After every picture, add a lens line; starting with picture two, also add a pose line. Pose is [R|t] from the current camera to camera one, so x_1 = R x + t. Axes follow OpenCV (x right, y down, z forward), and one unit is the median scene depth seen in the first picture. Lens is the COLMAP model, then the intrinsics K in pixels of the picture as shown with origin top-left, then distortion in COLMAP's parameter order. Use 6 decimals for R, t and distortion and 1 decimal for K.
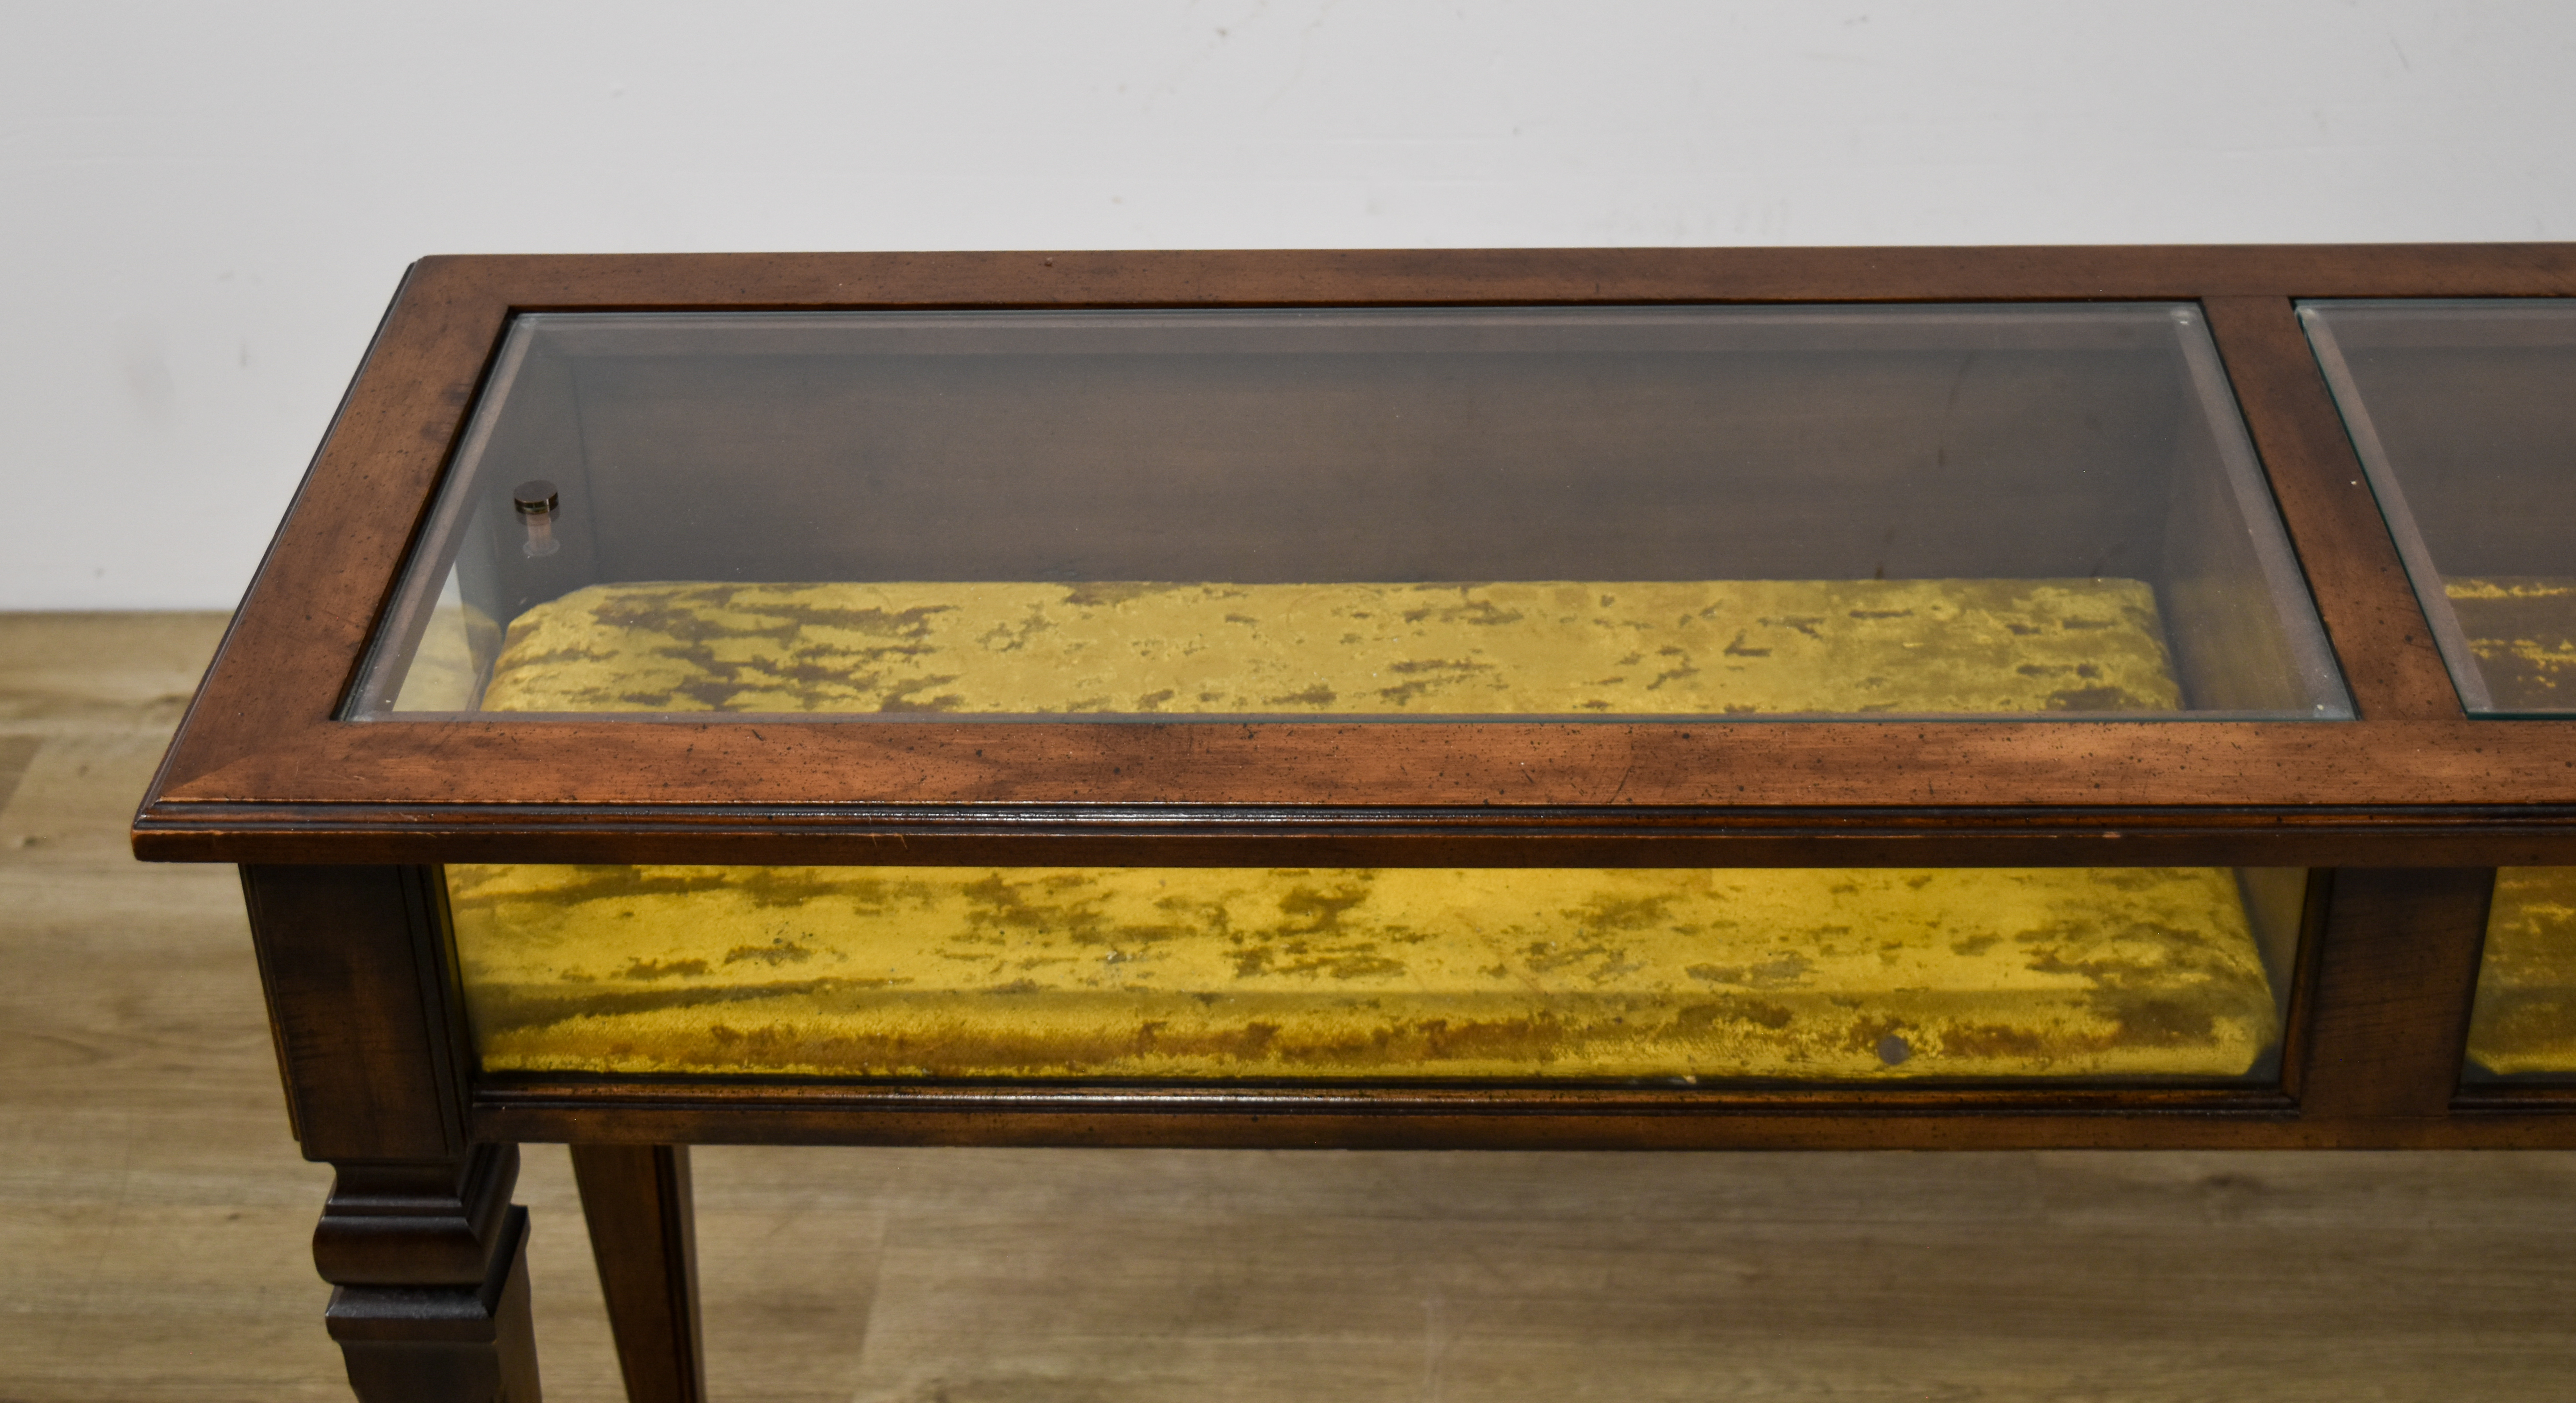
lens RADIAL K [[3761.4, 0, 1288.0], [0, 3761.4, 701.5], [0, 0, 1]] dist [0.005177, -0.002184]
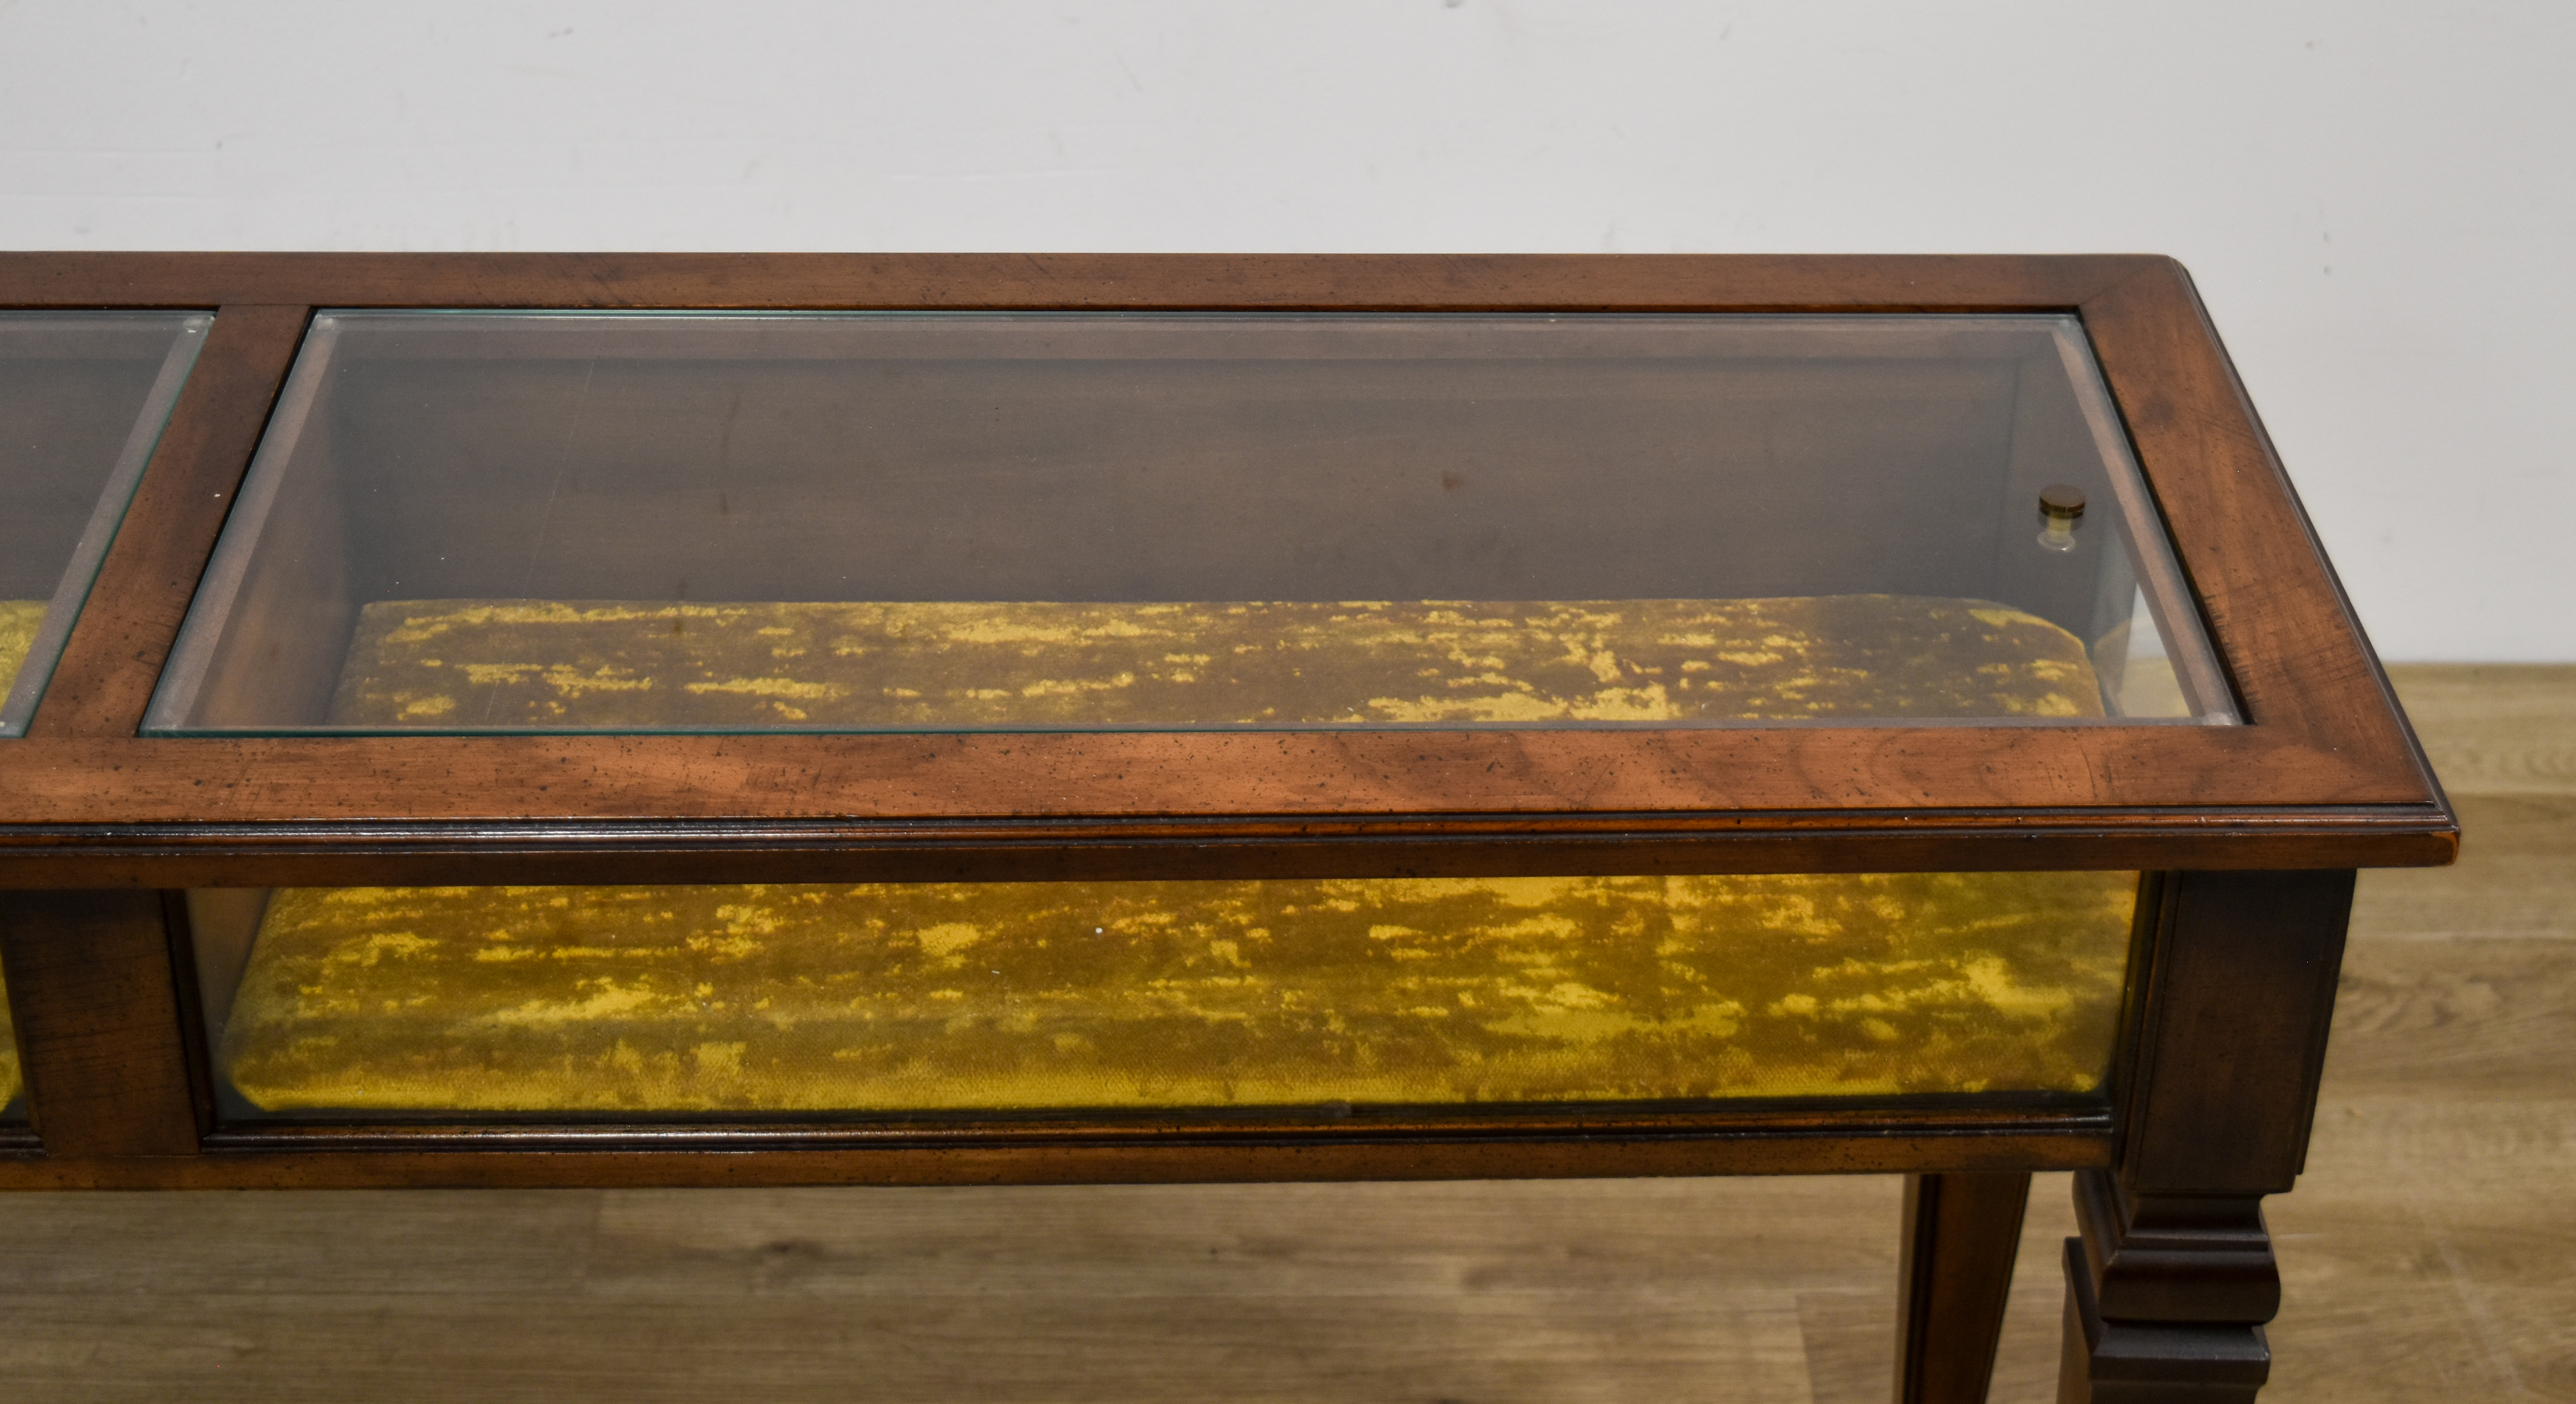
lens RADIAL K [[3993.8, 0, 1288.0], [0, 3993.8, 702.0], [0, 0, 1]] dist [0.000508, 0.049520]
pose [[0.998436, 0.002013, 0.055874, 0.453803], [-0.000938, 0.999814, -0.019261, 0.012528], [-0.055902, 0.019179, 0.998252, -0.027291]]
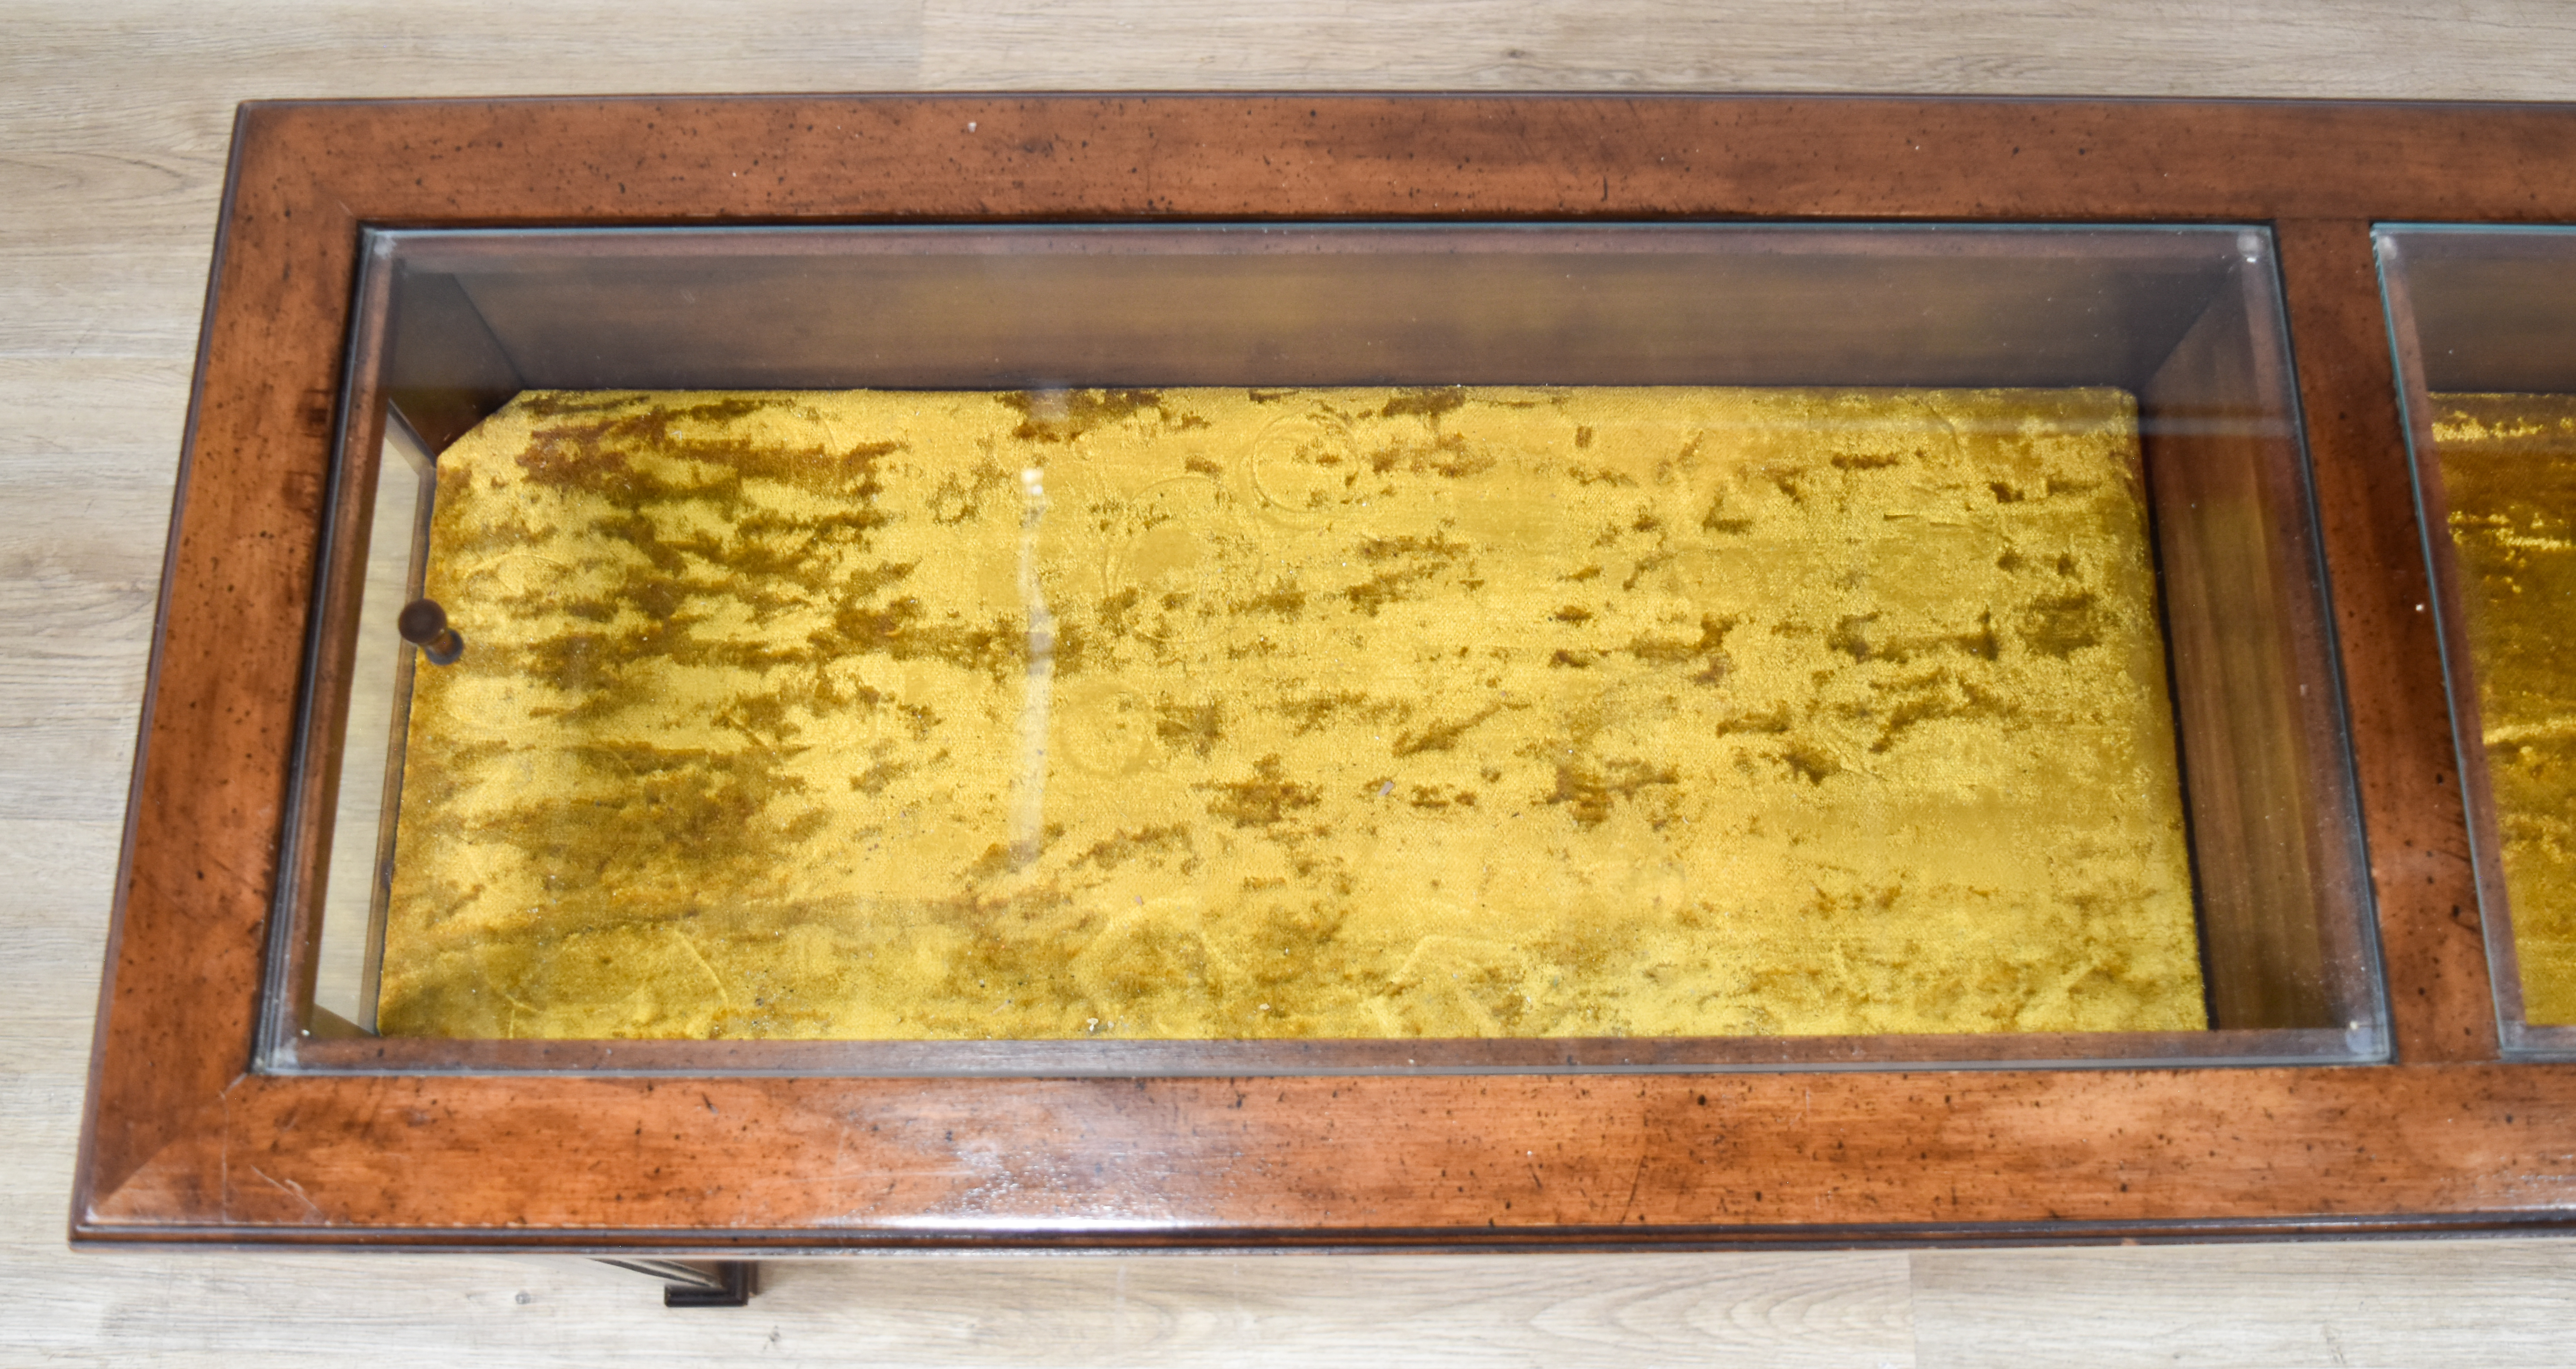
lens RADIAL K [[2404.0, 0, 1299.7], [0, 2404.0, 685.5], [0, 0, 1]] dist [-0.054051, -0.009233]
pose [[0.998968, -0.021776, 0.039861, -0.013642], [-0.007981, 0.779780, 0.626002, -0.368457], [-0.044715, -0.625674, 0.778802, 0.496487]]
